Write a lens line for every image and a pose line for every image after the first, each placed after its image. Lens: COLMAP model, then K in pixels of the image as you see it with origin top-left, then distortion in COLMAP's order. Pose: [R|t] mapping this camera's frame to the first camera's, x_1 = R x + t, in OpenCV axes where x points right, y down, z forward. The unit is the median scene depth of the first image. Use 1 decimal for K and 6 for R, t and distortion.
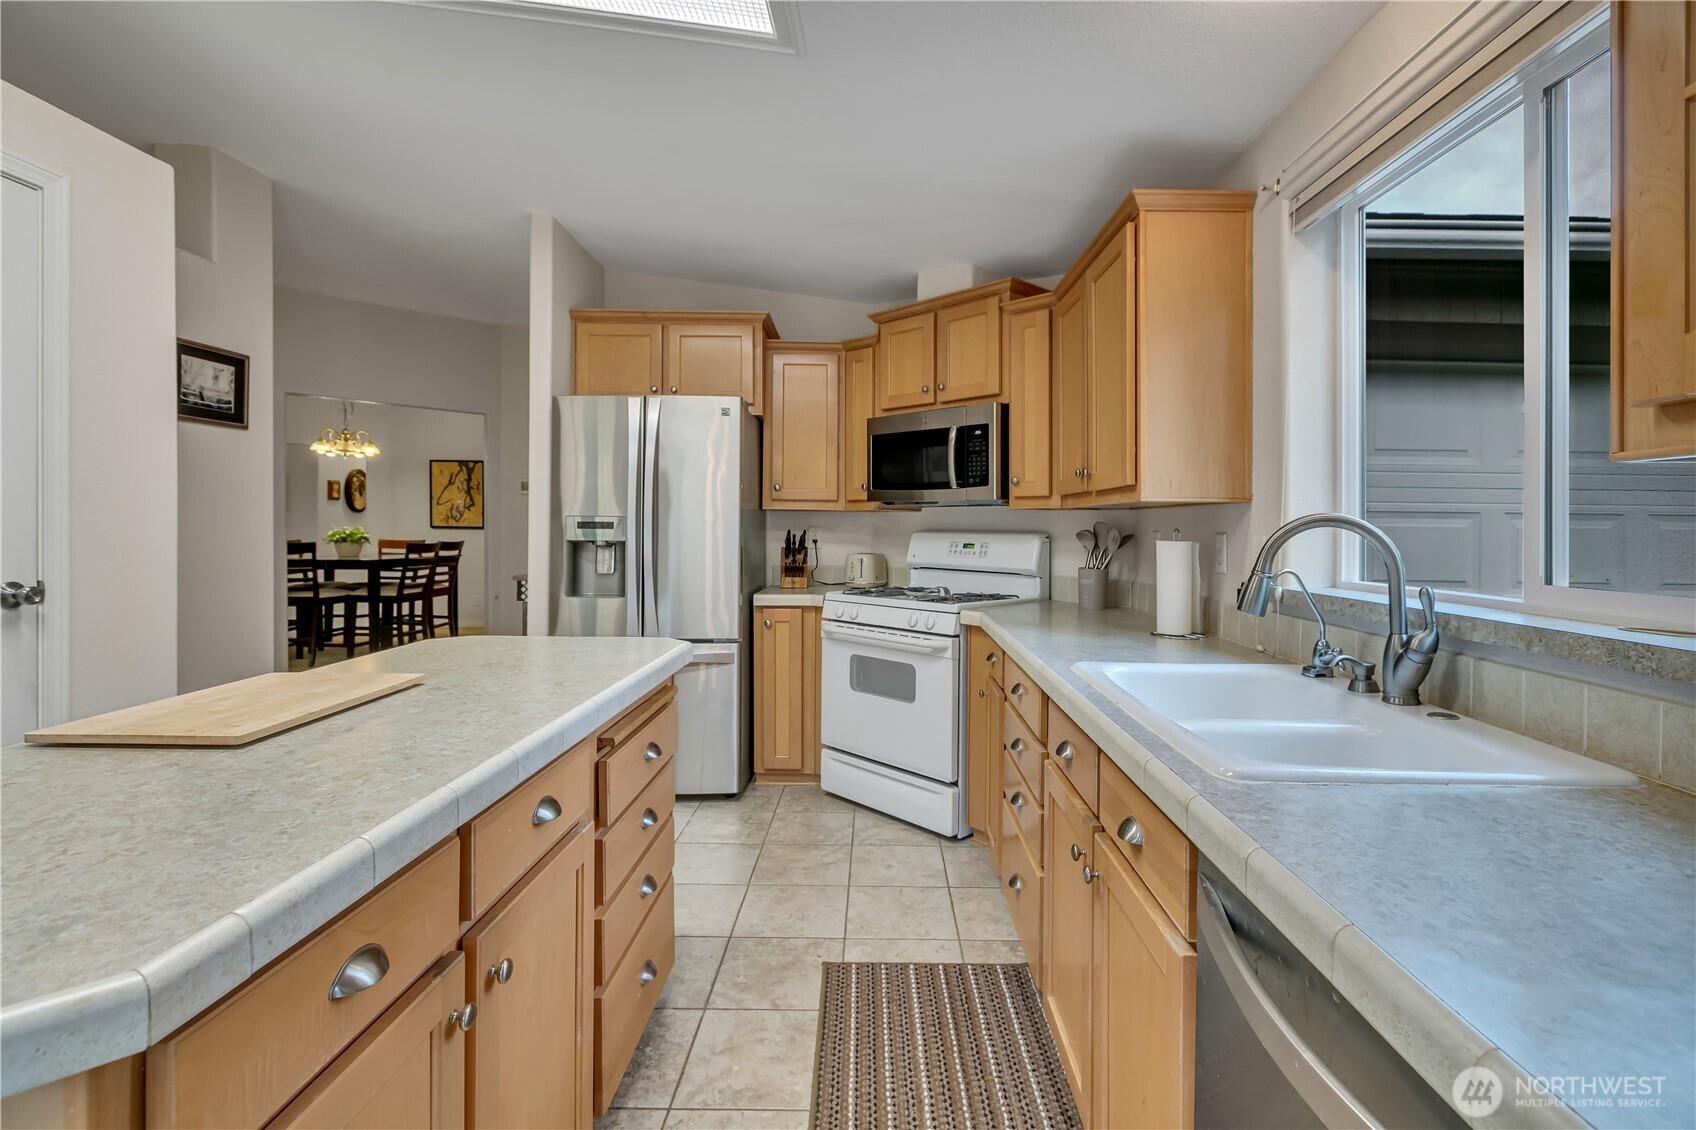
lens RADIAL K [[789.0, 0, 850.7], [0, 789.0, 533.8], [0, 0, 1]] dist [0.001294, 0.000423]
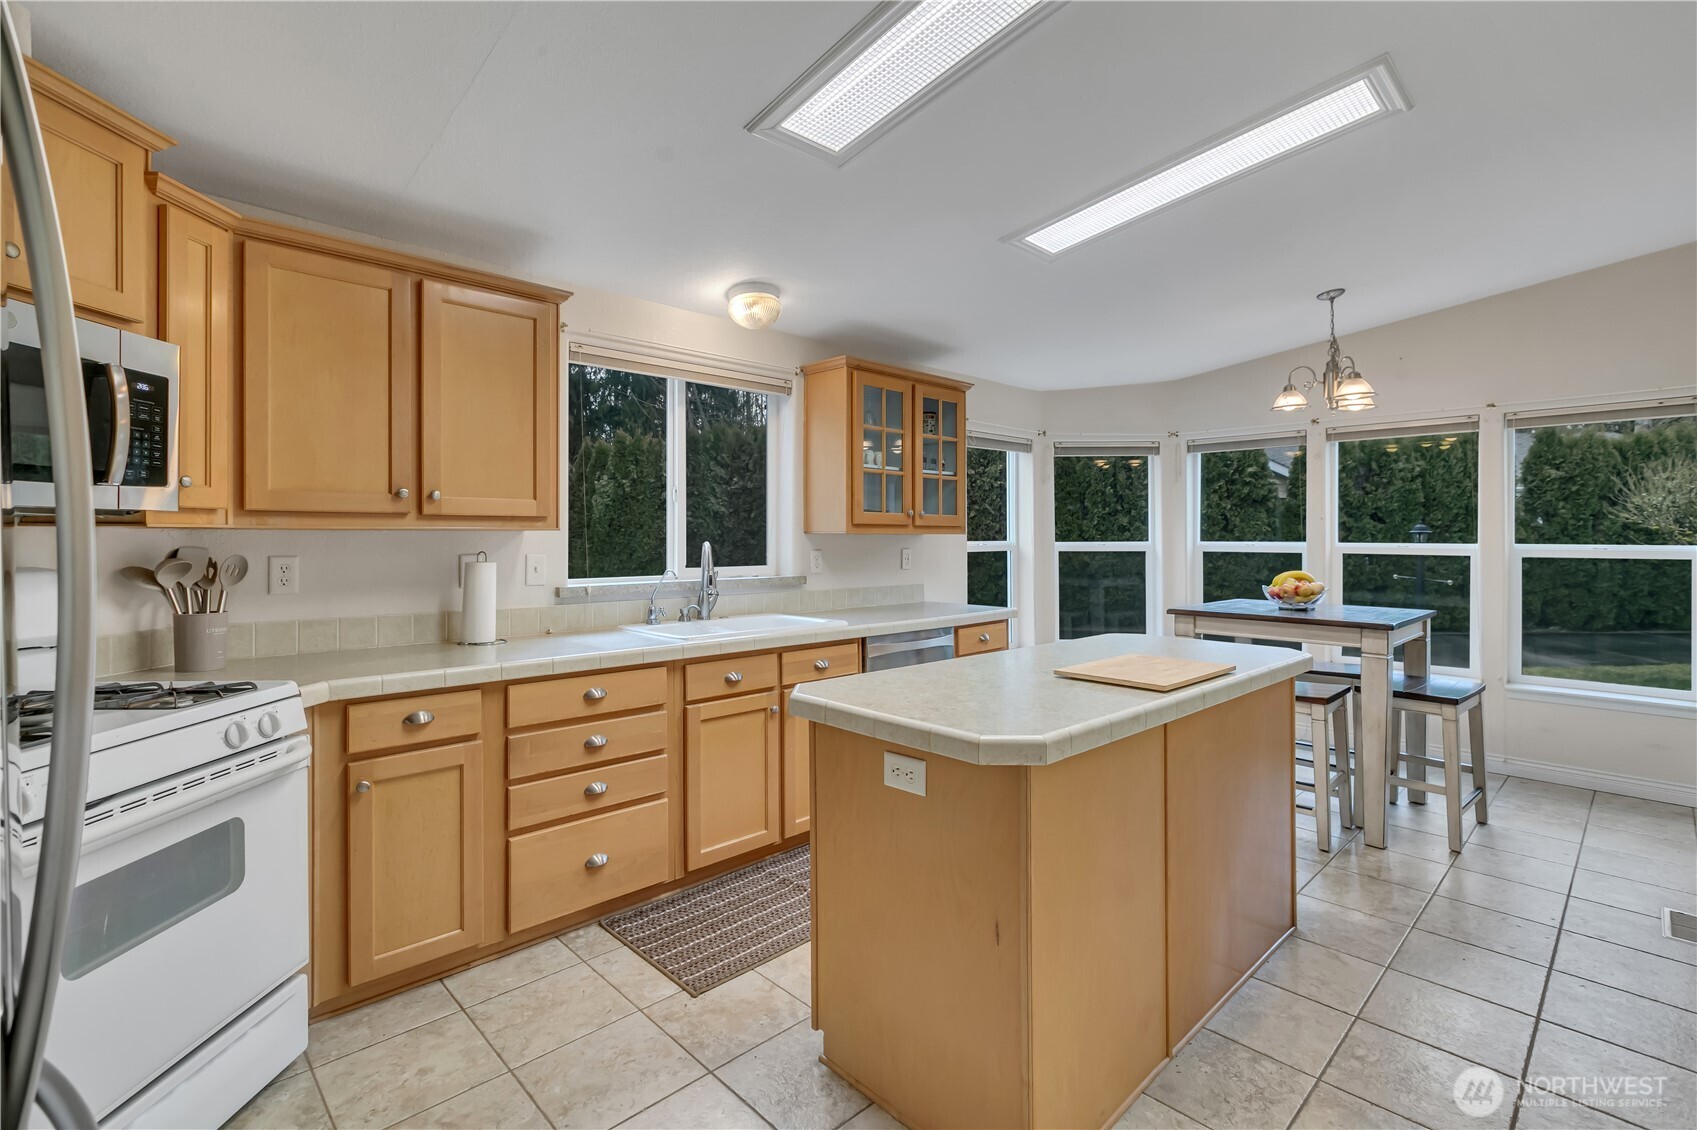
lens RADIAL K [[781.1, 0, 847.2], [0, 781.1, 536.4], [0, 0, 1]] dist [0.000929, -0.000878]
pose [[-0.705812, -0.009654, 0.708334, -0.578034], [0.000019, 0.999907, 0.013646, -0.032812], [-0.708400, 0.009645, -0.705746, 1.042327]]
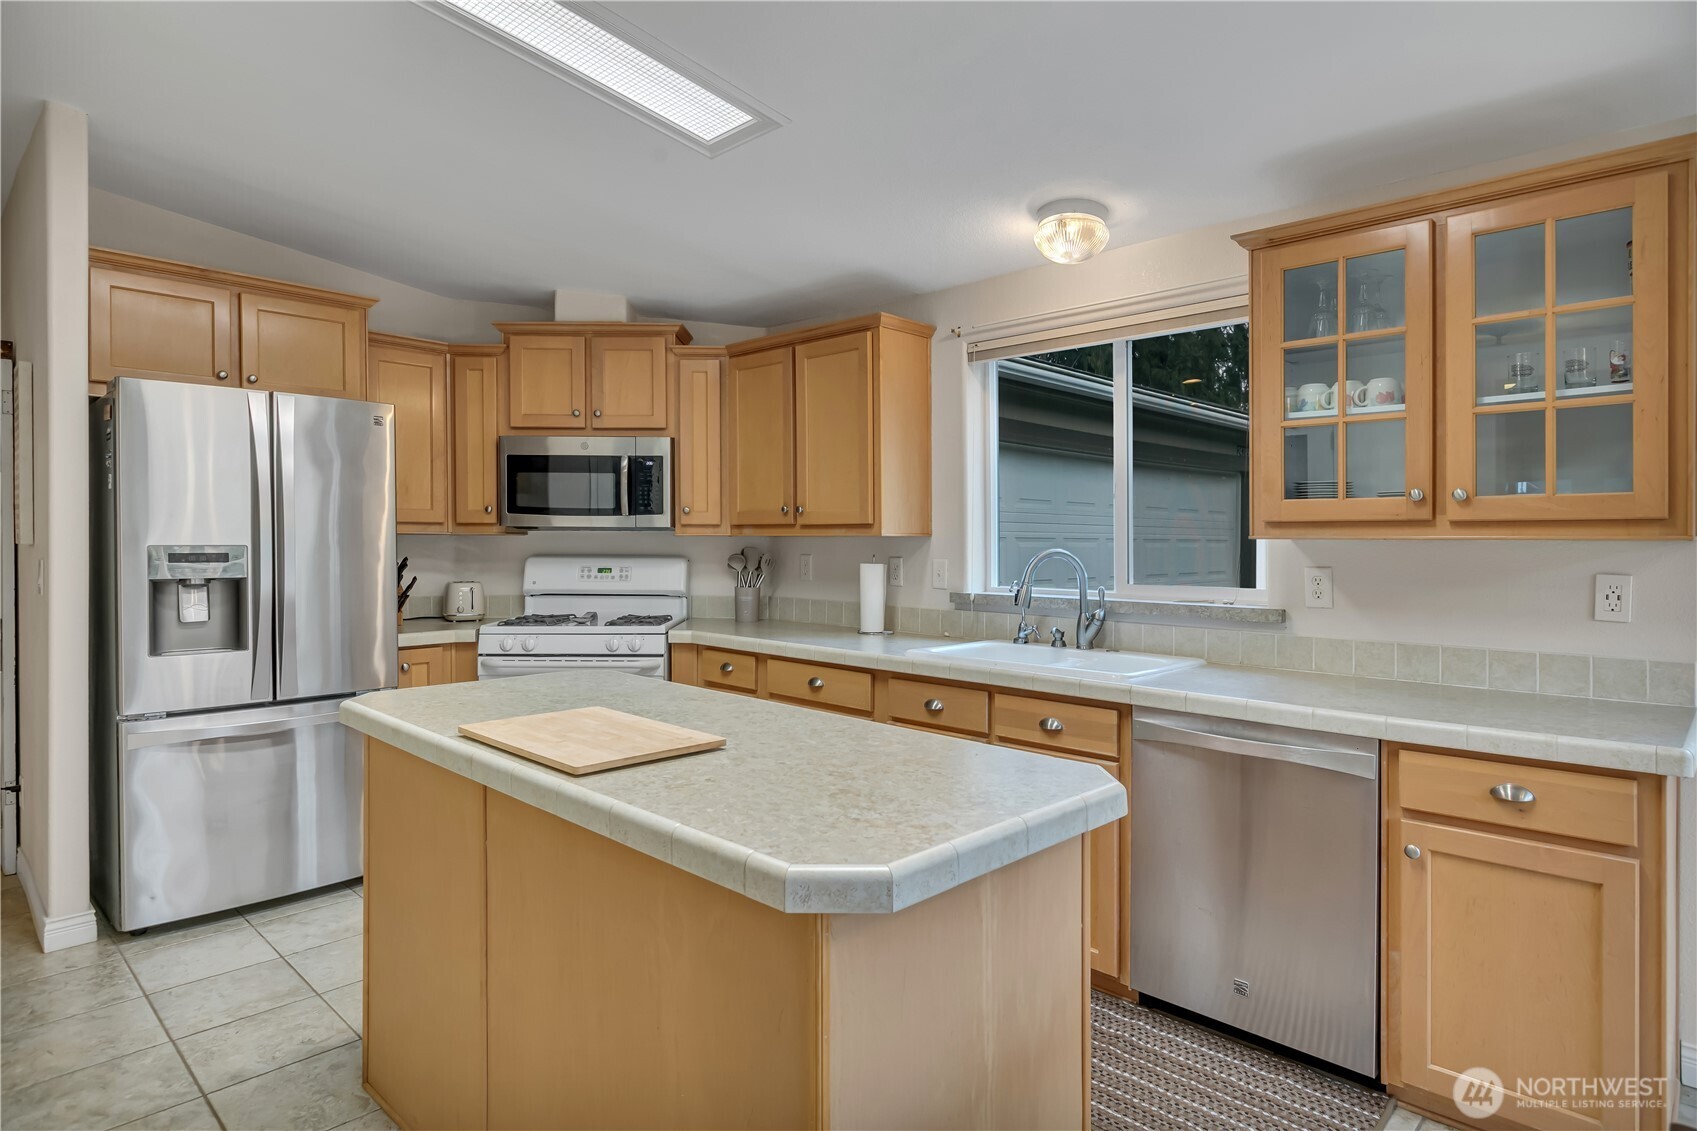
lens RADIAL K [[943.7, 0, 847.3], [0, 943.7, 554.1], [0, 0, 1]] dist [-0.000189, -0.000970]
pose [[0.686751, -0.017261, 0.726688, -0.586409], [0.009353, 0.999845, 0.014910, -0.023306], [-0.726832, -0.003442, 0.686806, -0.063582]]
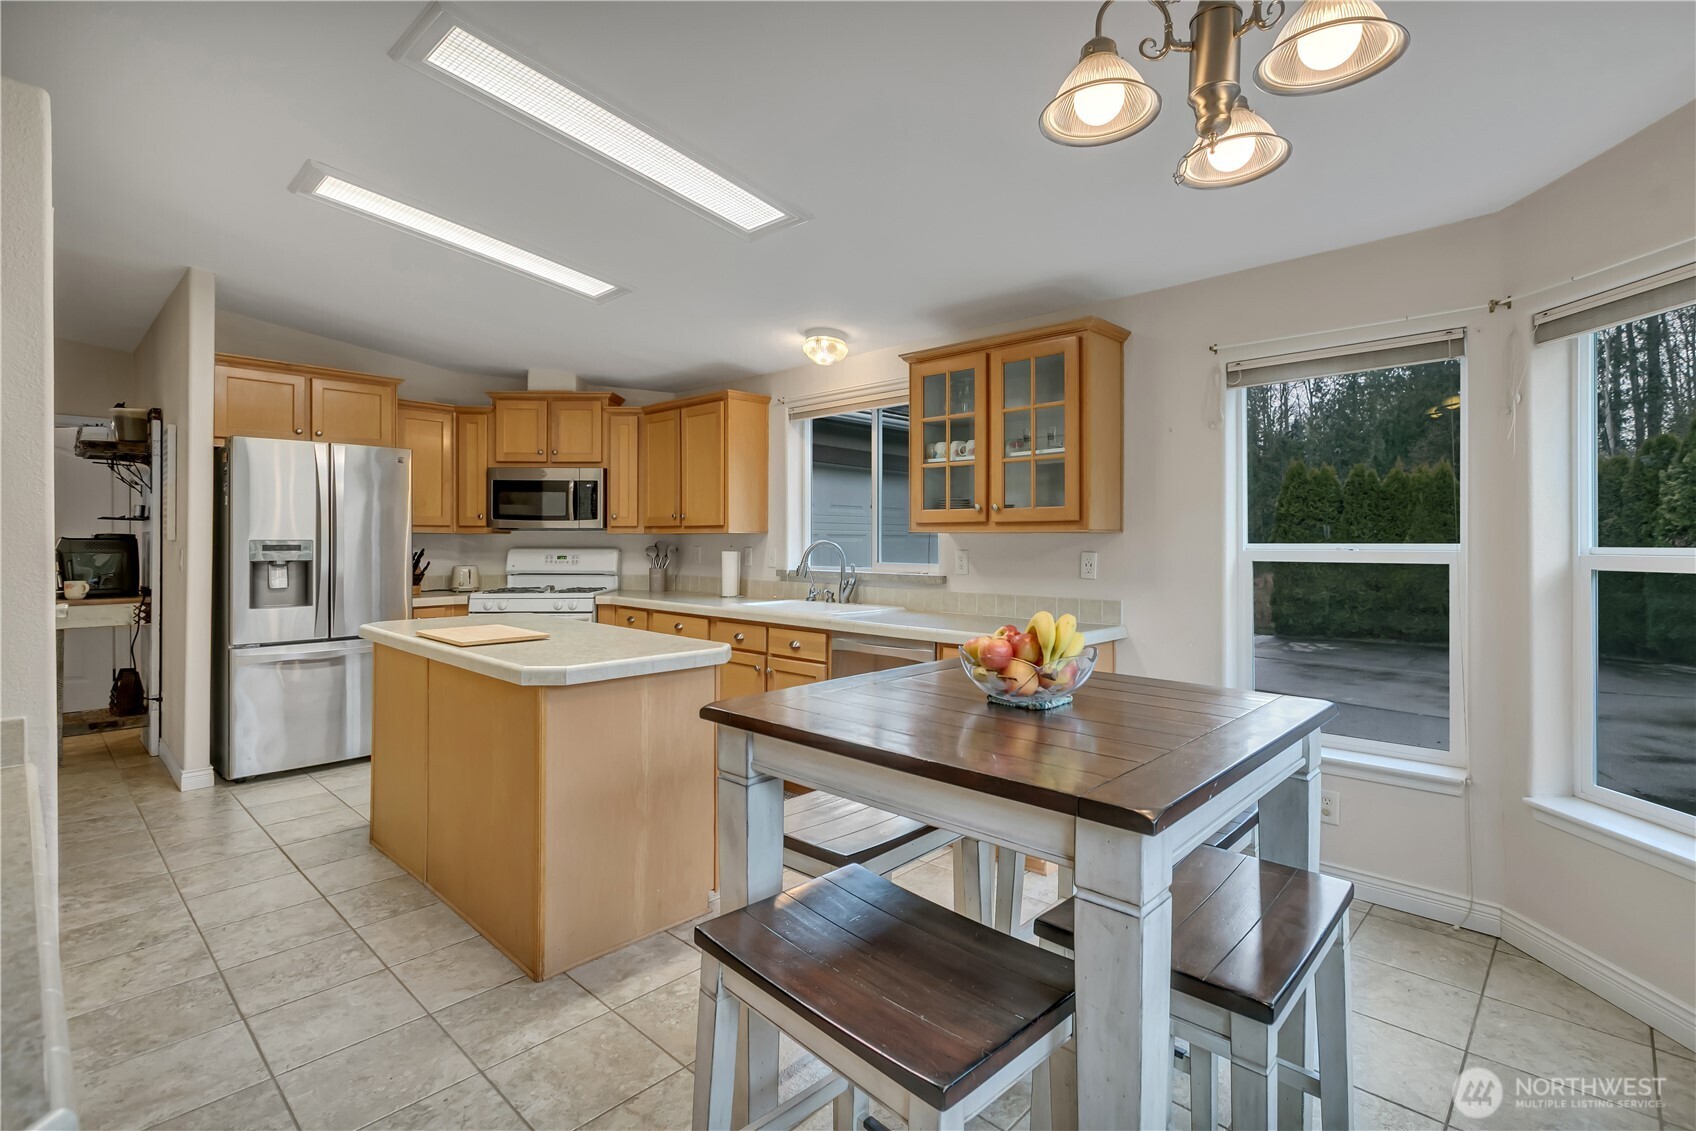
lens RADIAL K [[789.0, 0, 850.7], [0, 789.0, 534.3], [0, 0, 1]] dist [0.001294, 0.000423]
pose [[0.673992, -0.003230, 0.738732, -0.665470], [0.012615, 0.999895, -0.007138, -0.012316], [-0.738631, 0.014130, 0.673962, -0.465194]]
